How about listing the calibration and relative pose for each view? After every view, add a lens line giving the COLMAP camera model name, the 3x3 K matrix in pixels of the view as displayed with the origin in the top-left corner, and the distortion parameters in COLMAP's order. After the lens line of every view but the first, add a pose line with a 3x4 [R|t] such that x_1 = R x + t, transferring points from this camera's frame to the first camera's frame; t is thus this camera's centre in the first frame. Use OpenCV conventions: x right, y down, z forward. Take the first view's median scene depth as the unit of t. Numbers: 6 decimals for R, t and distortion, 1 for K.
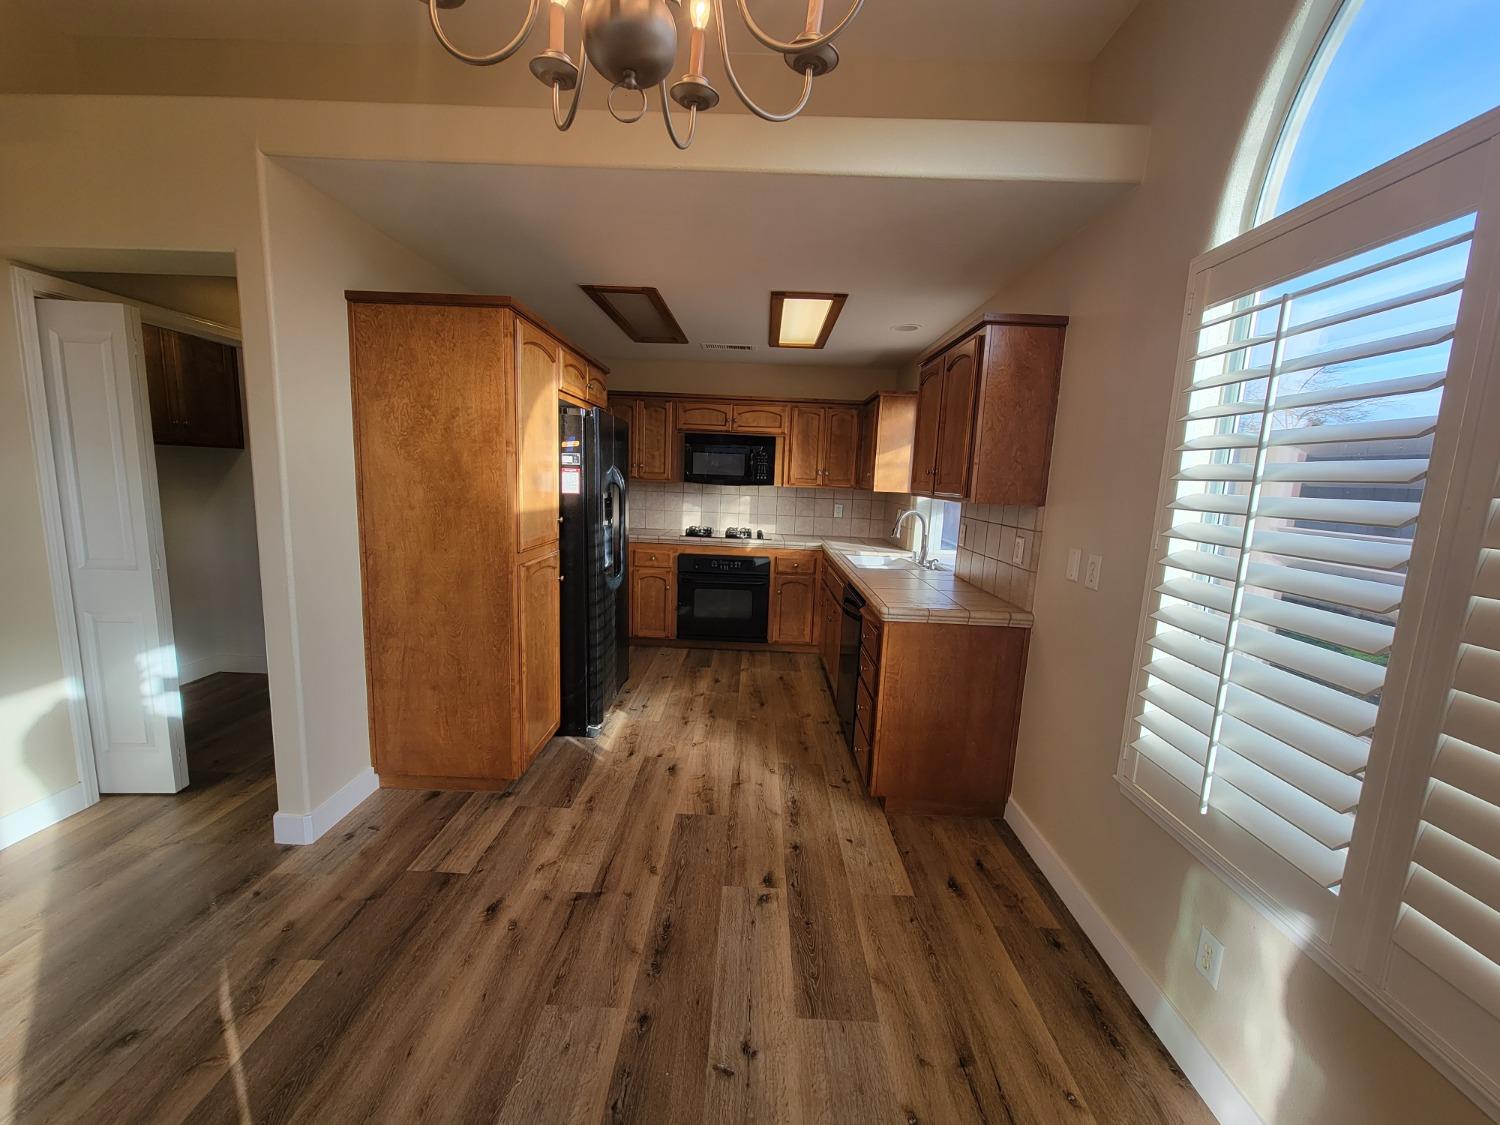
lens RADIAL K [[610.6, 0, 746.8], [0, 610.6, 575.6], [0, 0, 1]] dist [-0.004951, -0.000561]
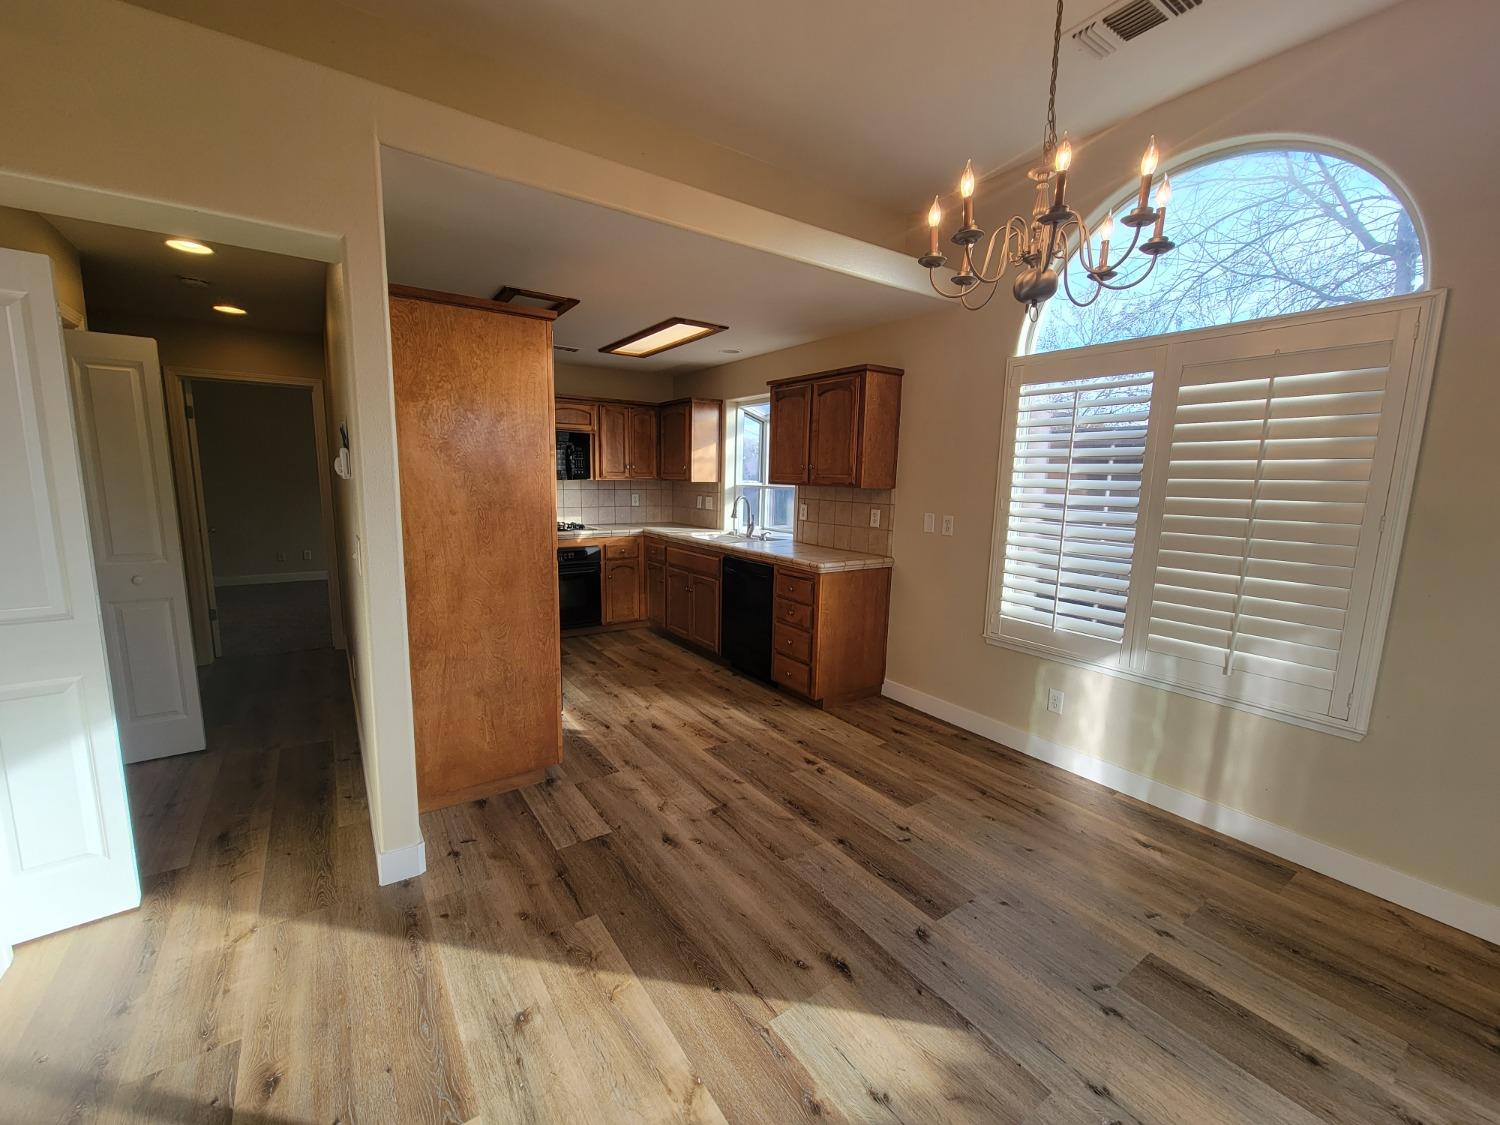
lens RADIAL K [[610.6, 0, 747.3], [0, 610.6, 574.1], [0, 0, 1]] dist [-0.004951, -0.000561]
pose [[0.812223, -0.114746, 0.571950, -0.615649], [0.104851, 0.993212, 0.050363, -0.011354], [-0.573847, 0.019064, 0.818741, -0.056144]]
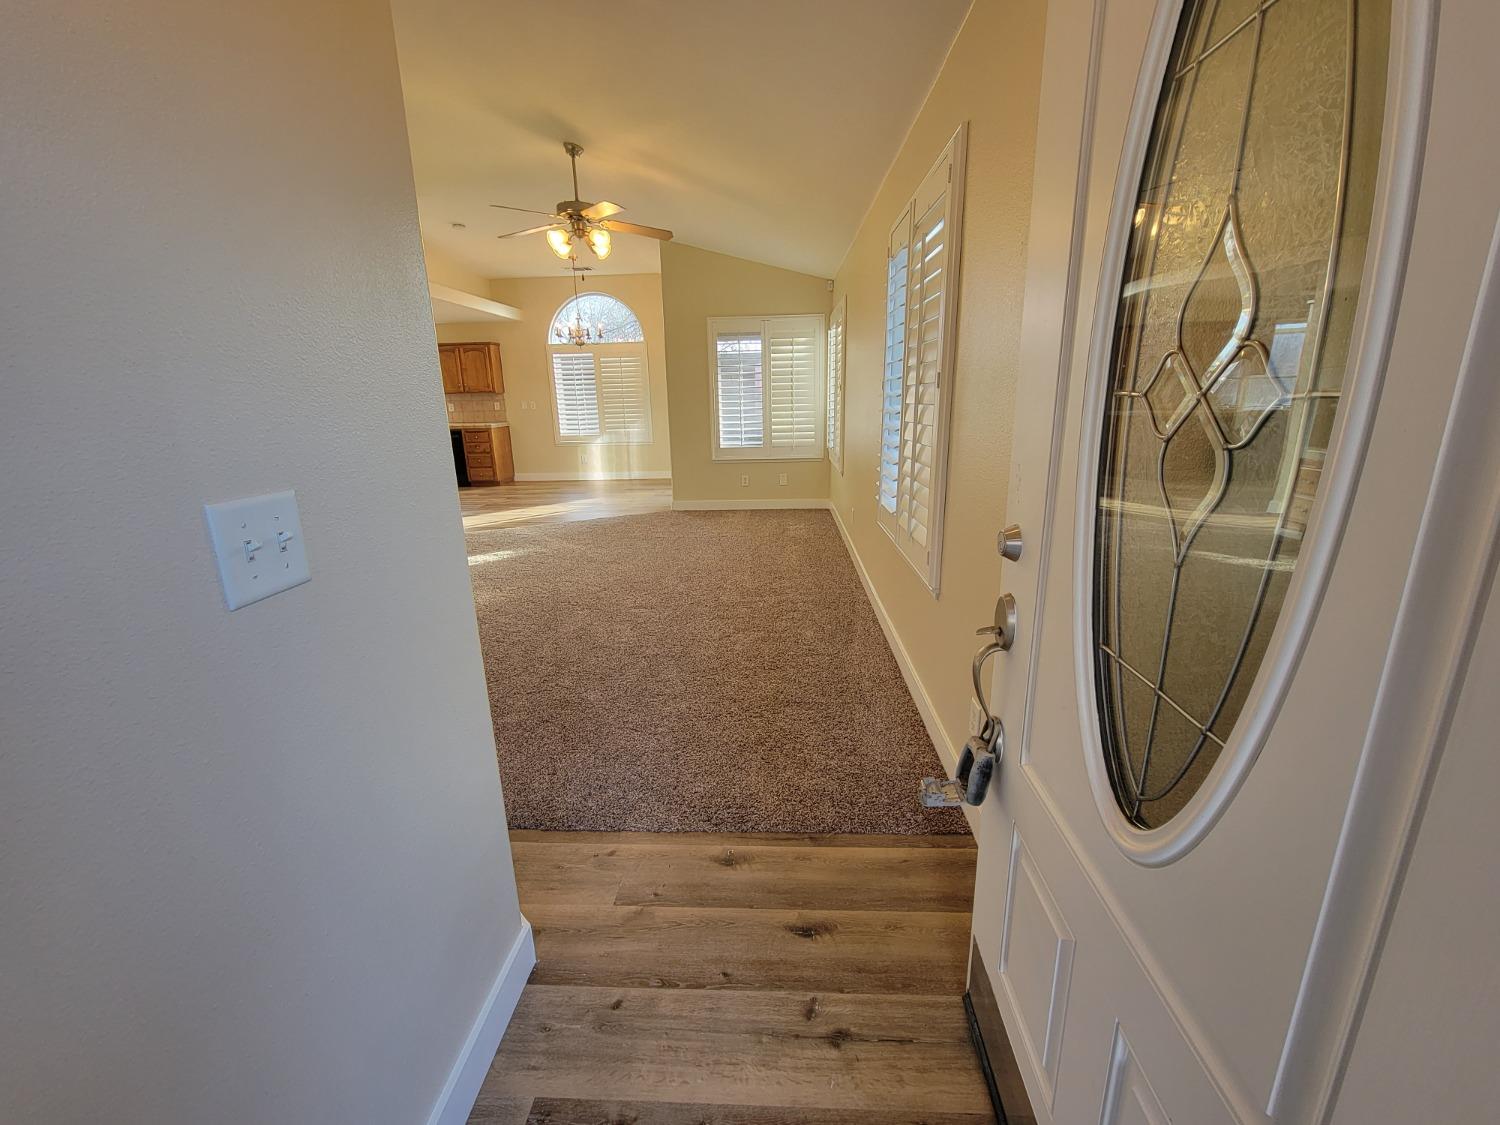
lens RADIAL K [[610.6, 0, 746.9], [0, 610.6, 555.1], [0, 0, 1]] dist [-0.004951, -0.000561]
pose [[0.033418, -0.297204, 0.954229, -2.797216], [0.184611, 0.940168, 0.286360, 0.023444], [-0.982243, 0.166591, 0.086286, -0.532465]]
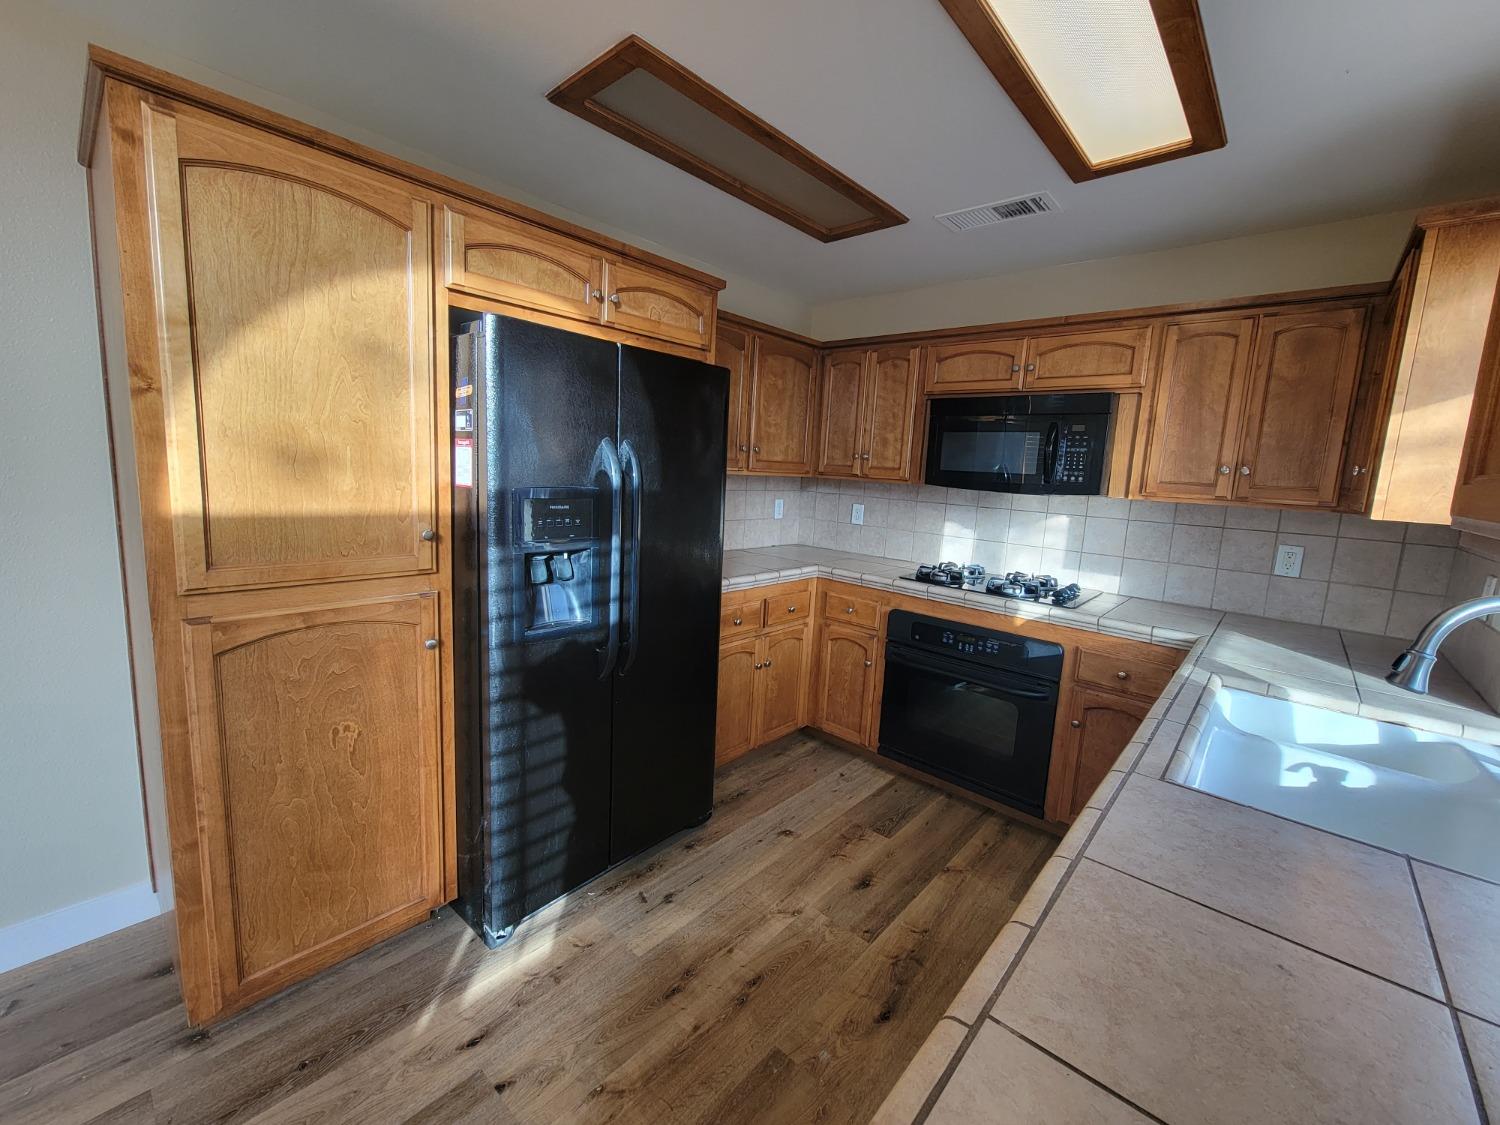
lens RADIAL K [[610.6, 0, 748.5], [0, 610.6, 554.5], [0, 0, 1]] dist [-0.004951, -0.000561]
pose [[0.758666, 0.095722, -0.644409, 0.248382], [-0.128563, 0.991693, -0.004049, -0.109787], [0.638668, 0.085919, 0.764670, 0.787167]]
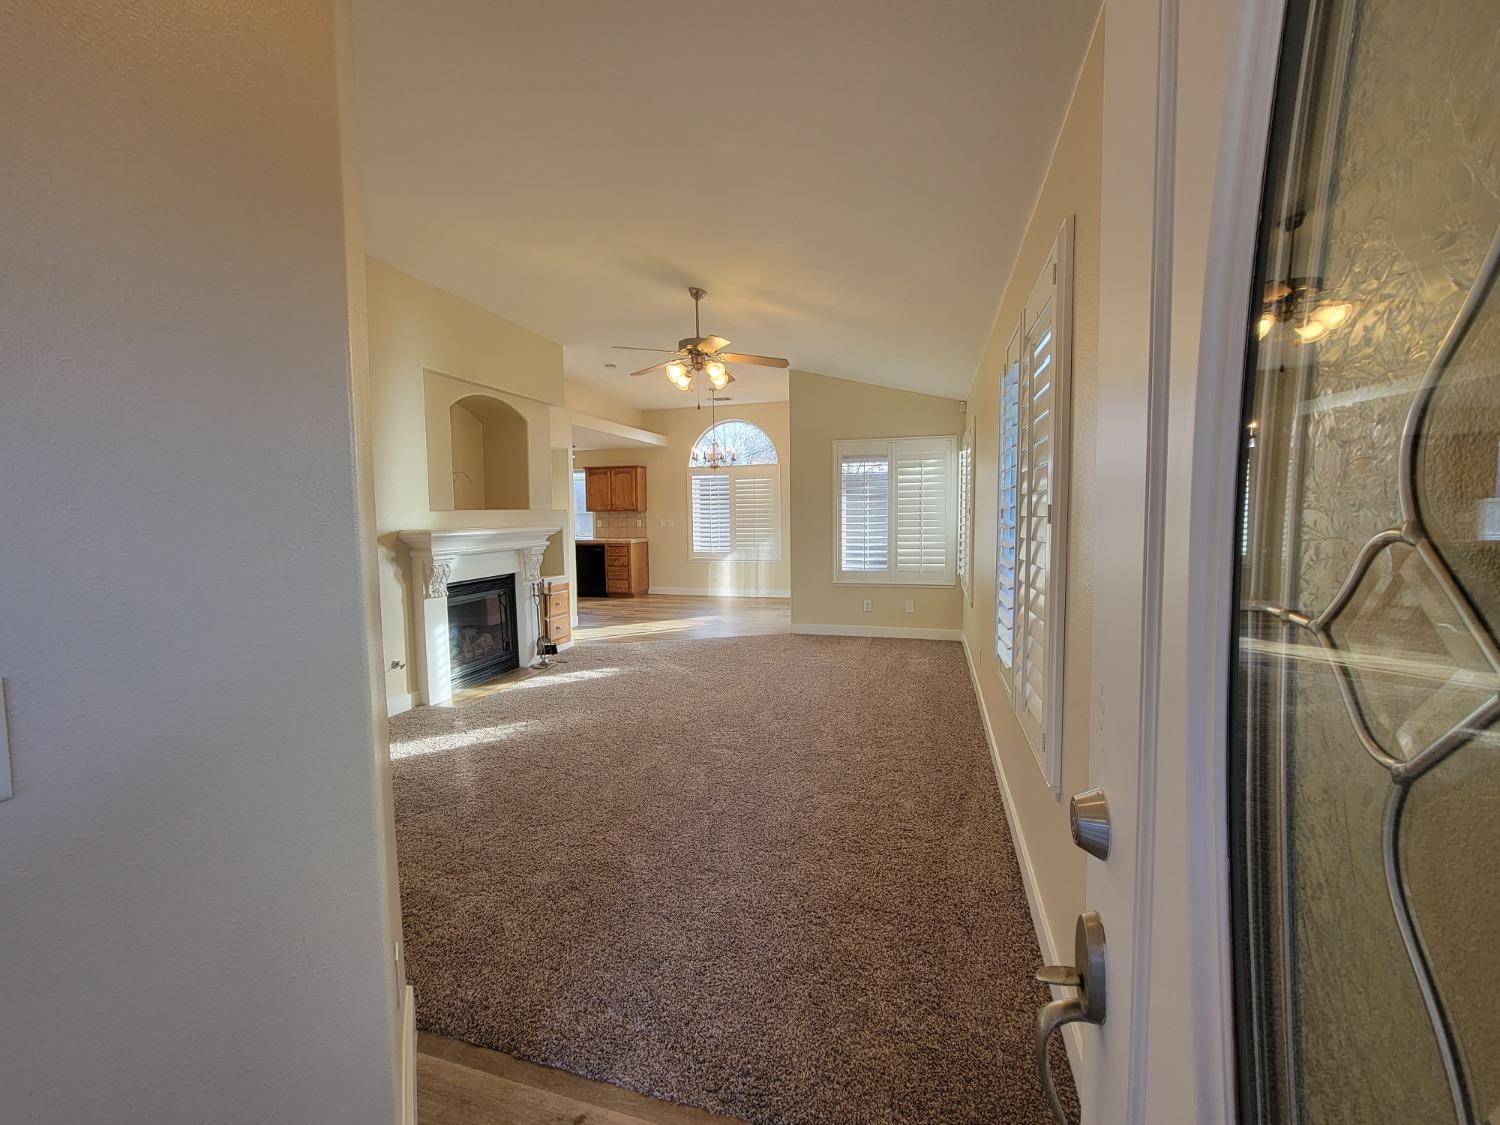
lens RADIAL K [[610.6, 0, 748.9], [0, 610.6, 554.4], [0, 0, 1]] dist [-0.004951, -0.000561]
pose [[0.266497, -0.110783, 0.957448, -2.673892], [0.179575, 0.981686, 0.063604, 0.027570], [-0.946959, 0.154983, 0.281510, -0.609723]]
